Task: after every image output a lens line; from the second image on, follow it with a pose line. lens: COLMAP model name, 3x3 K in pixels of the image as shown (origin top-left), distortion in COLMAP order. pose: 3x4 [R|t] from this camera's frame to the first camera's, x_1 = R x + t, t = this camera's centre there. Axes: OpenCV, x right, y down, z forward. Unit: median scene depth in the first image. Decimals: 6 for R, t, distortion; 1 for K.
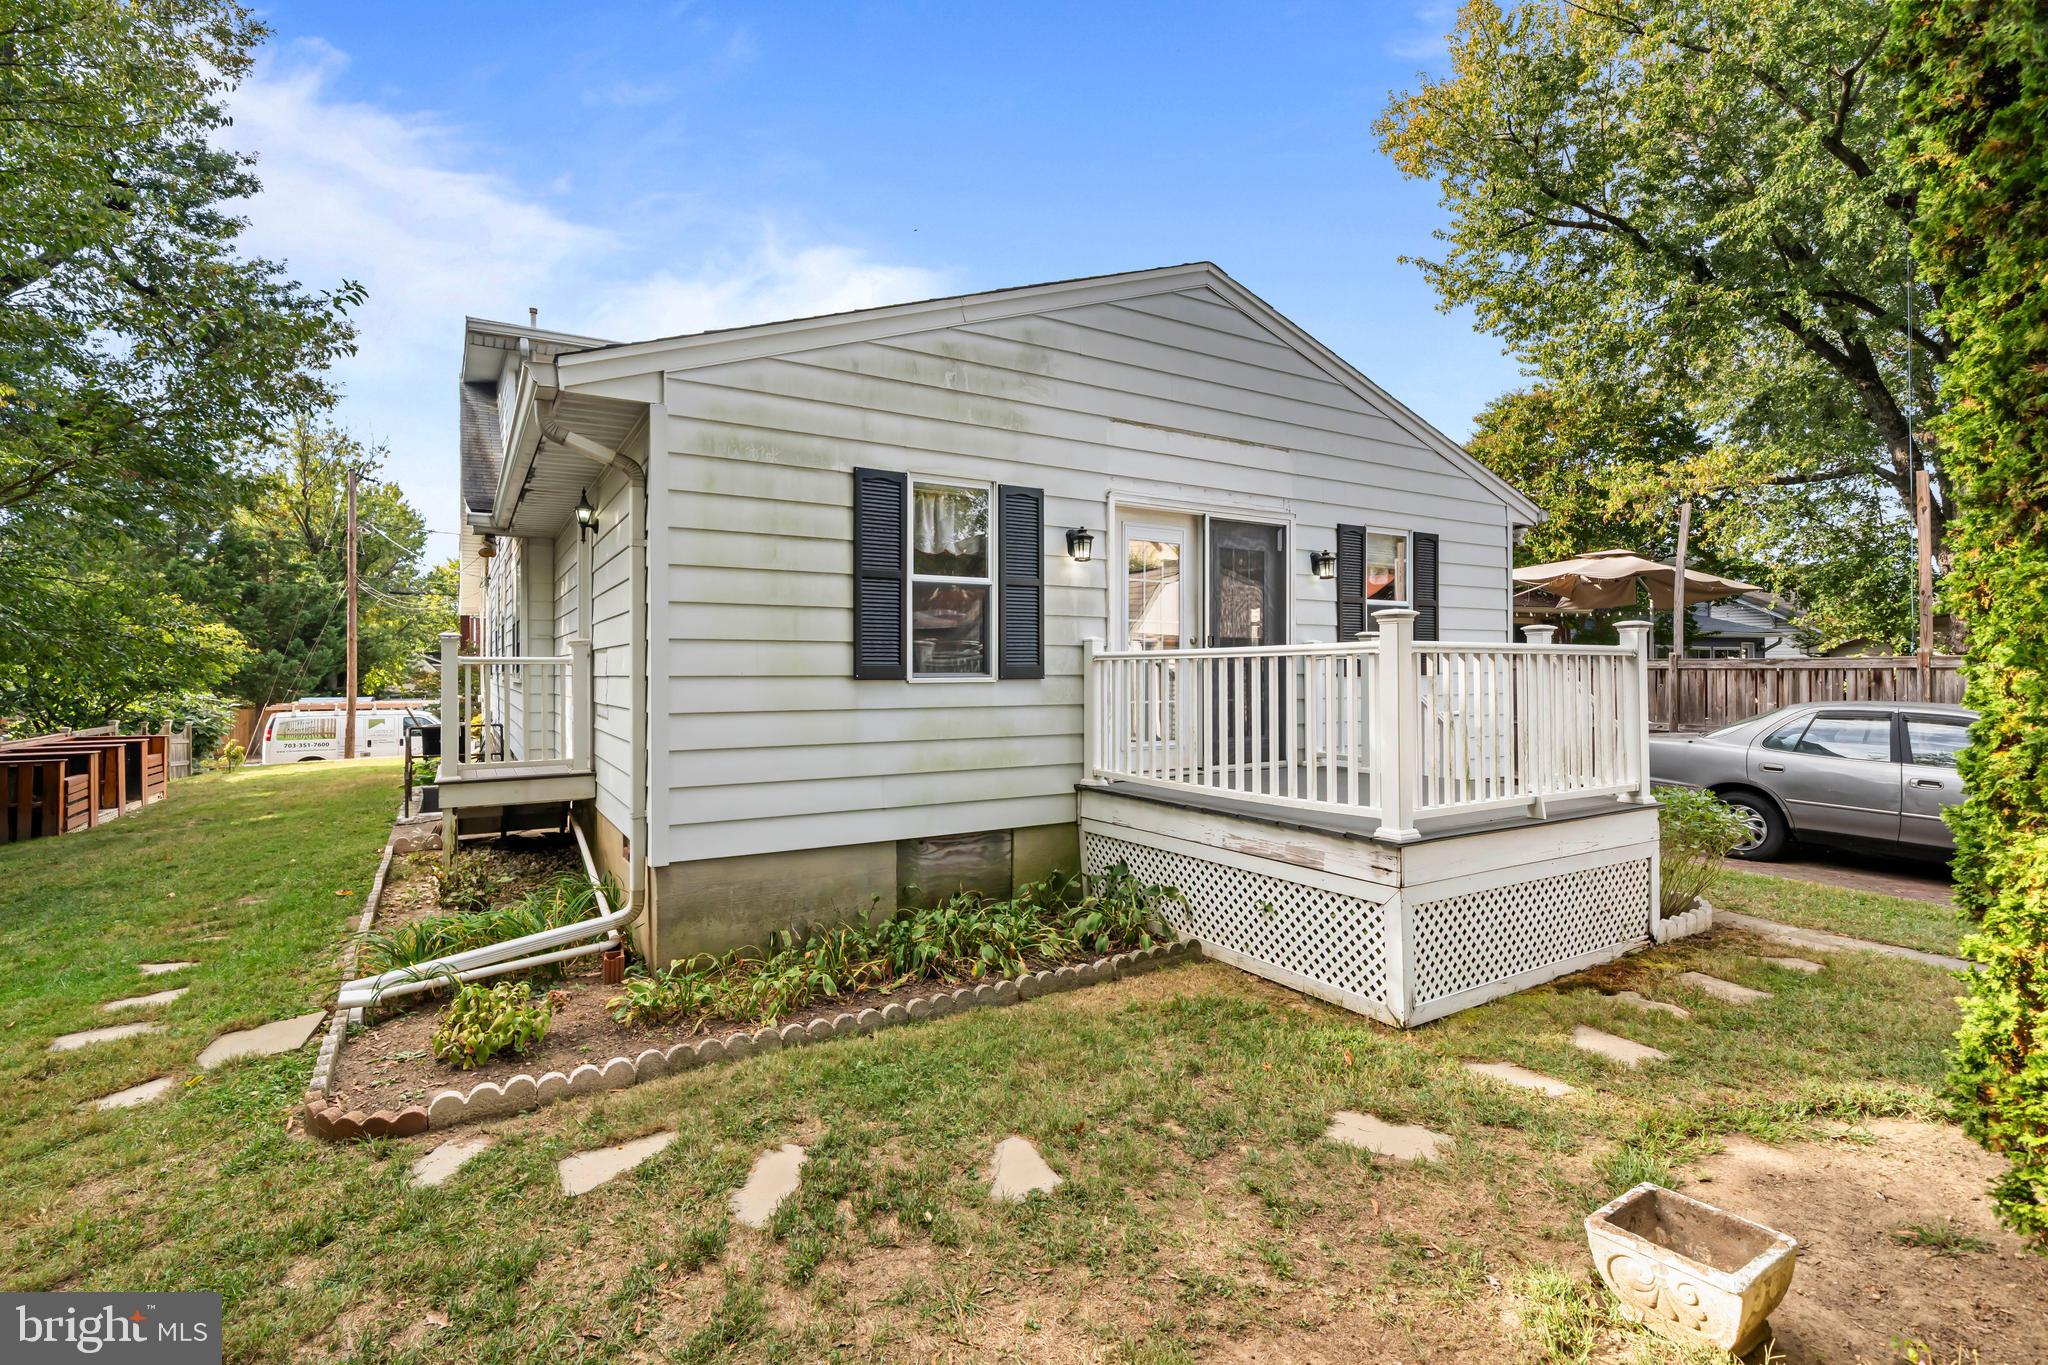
lens RADIAL K [[930.4, 0, 1005.4], [0, 930.4, 661.6], [0, 0, 1]] dist [0.000571, 0.000020]
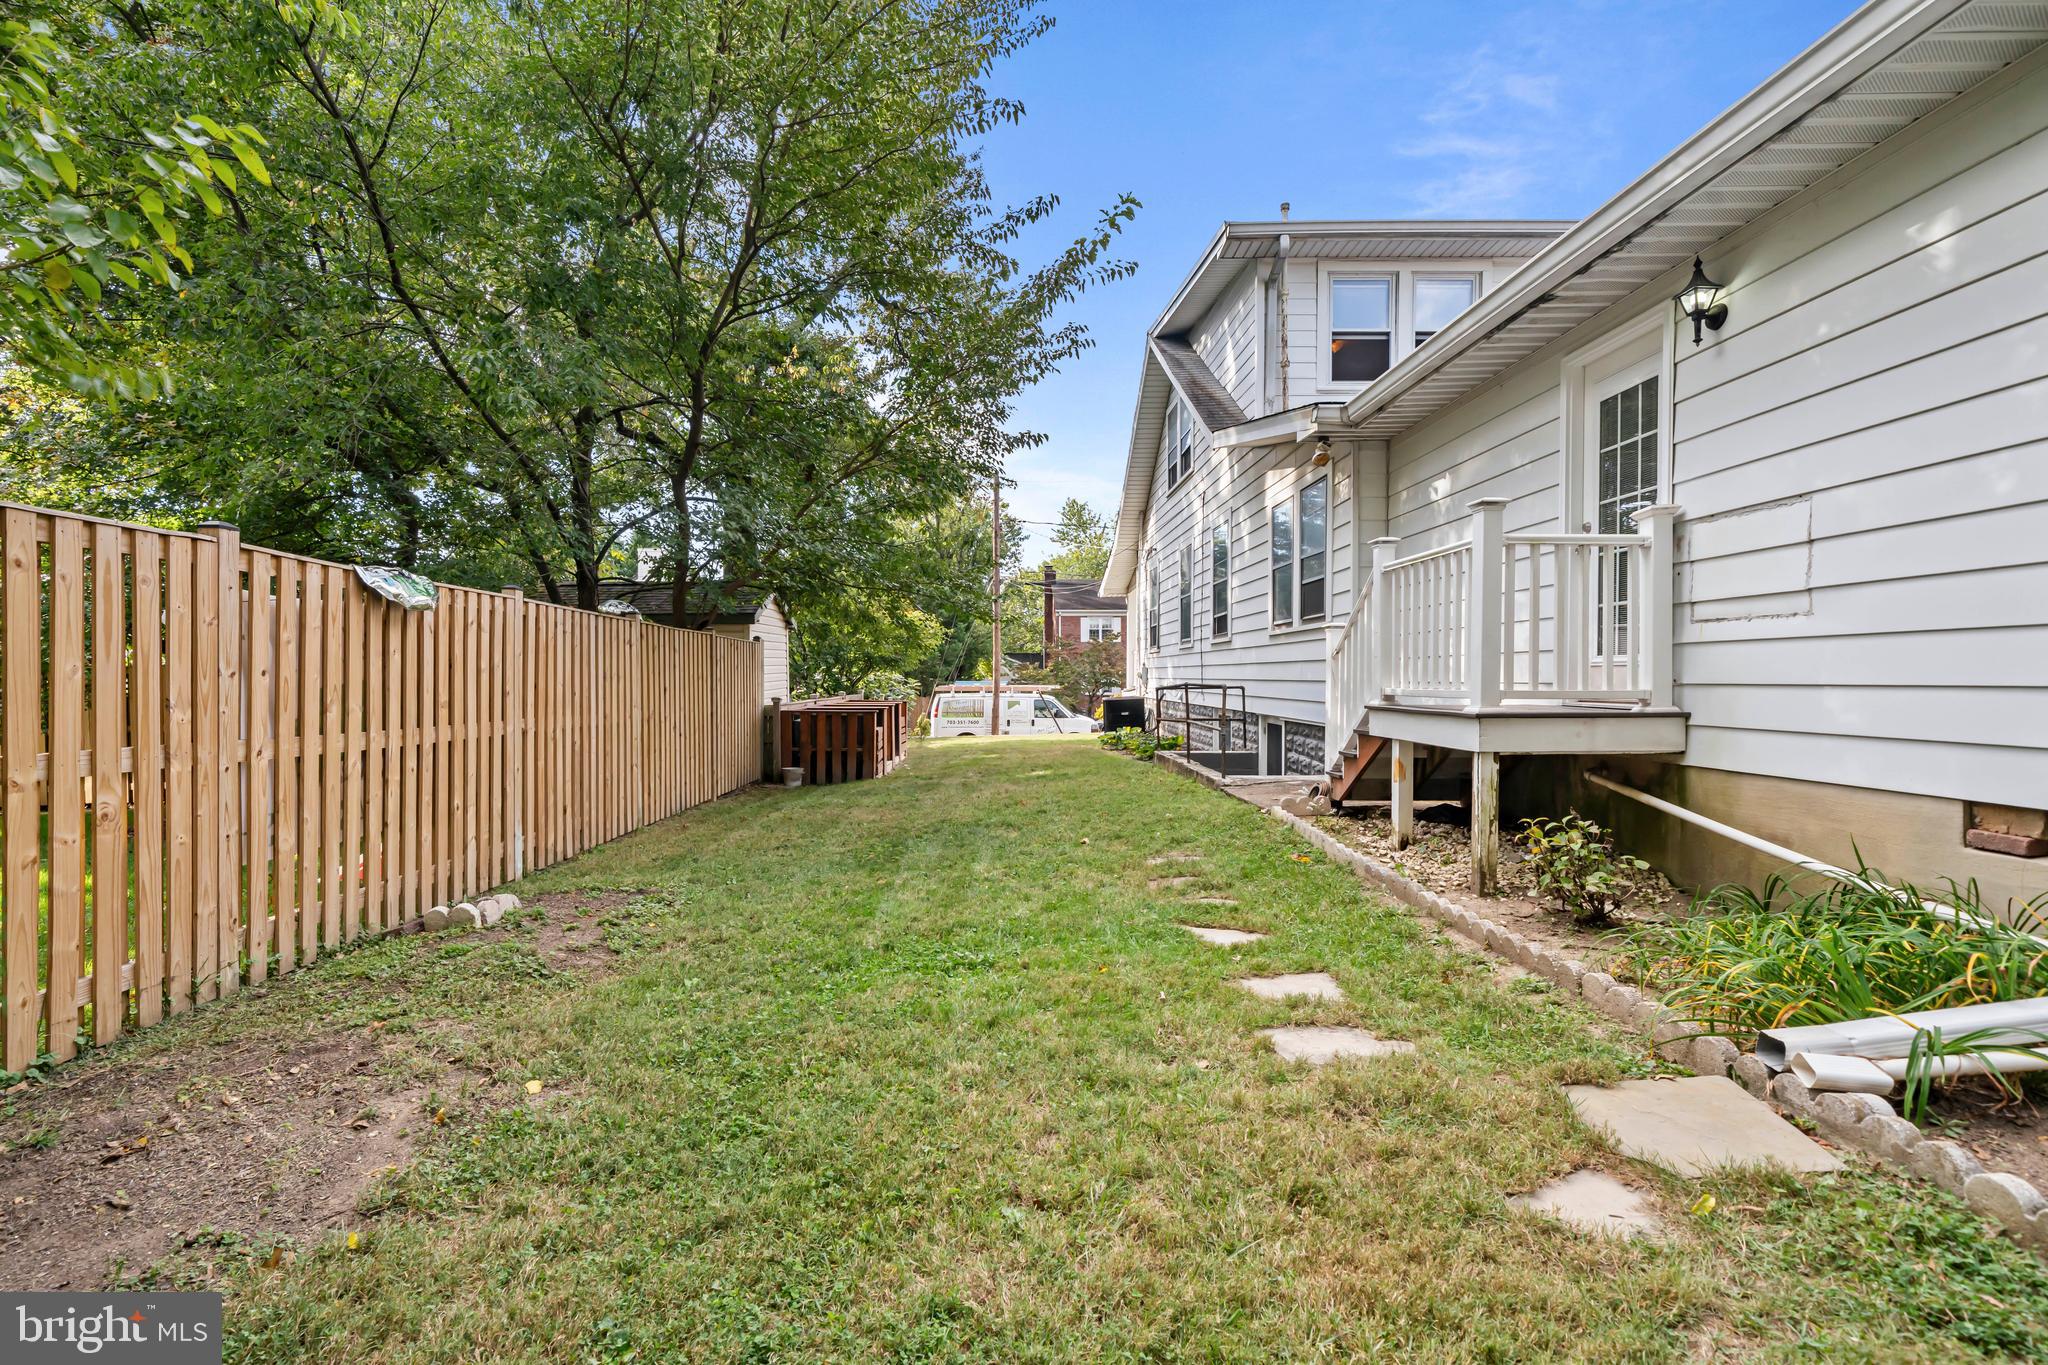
lens RADIAL K [[933.9, 0, 994.7], [0, 933.9, 686.4], [0, 0, 1]] dist [0.000808, 0.000889]
pose [[0.860450, 0.009478, -0.509446, -0.610812], [0.000399, 0.999814, 0.019275, 0.103336], [0.509534, -0.016789, 0.860287, 0.239636]]
